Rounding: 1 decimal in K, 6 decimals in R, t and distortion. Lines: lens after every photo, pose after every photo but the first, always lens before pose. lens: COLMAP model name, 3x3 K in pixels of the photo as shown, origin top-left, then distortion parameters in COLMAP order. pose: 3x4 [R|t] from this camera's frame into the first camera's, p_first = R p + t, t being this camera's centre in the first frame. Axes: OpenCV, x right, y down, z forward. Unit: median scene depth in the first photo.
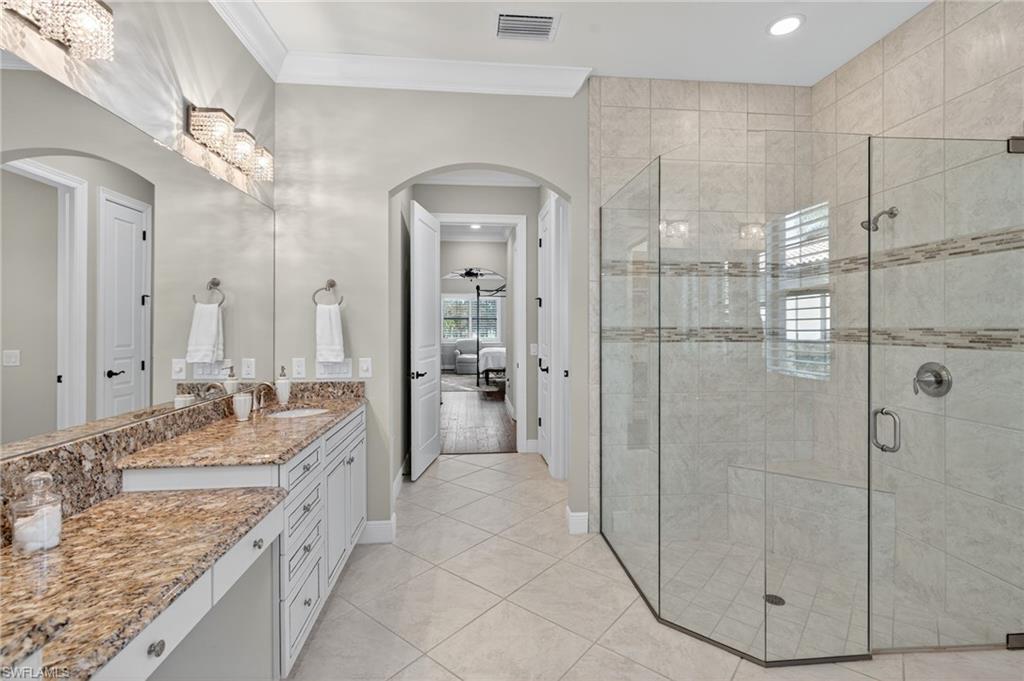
lens RADIAL K [[457.2, 0, 511.2], [0, 457.2, 325.9], [0, 0, 1]] dist [-0.000630, -0.000261]
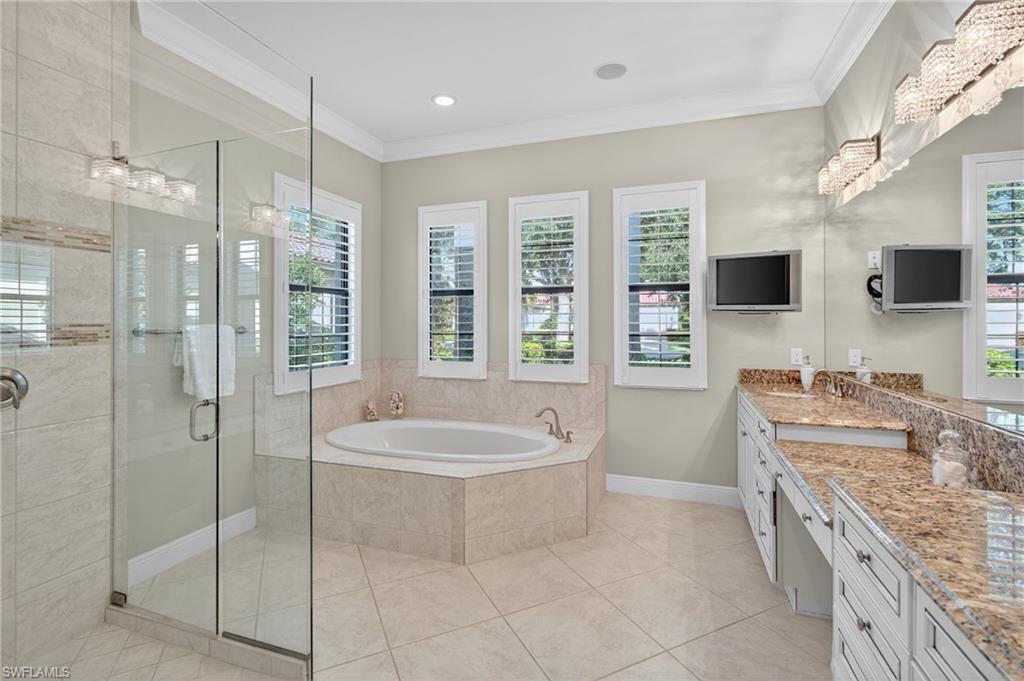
lens RADIAL K [[457.2, 0, 511.2], [0, 457.2, 325.9], [0, 0, 1]] dist [-0.000630, -0.000261]
pose [[-0.906943, -0.006572, 0.421202, -0.243493], [-0.003780, 0.999965, 0.007463, -0.001724], [-0.421237, 0.005176, -0.906936, 1.538281]]
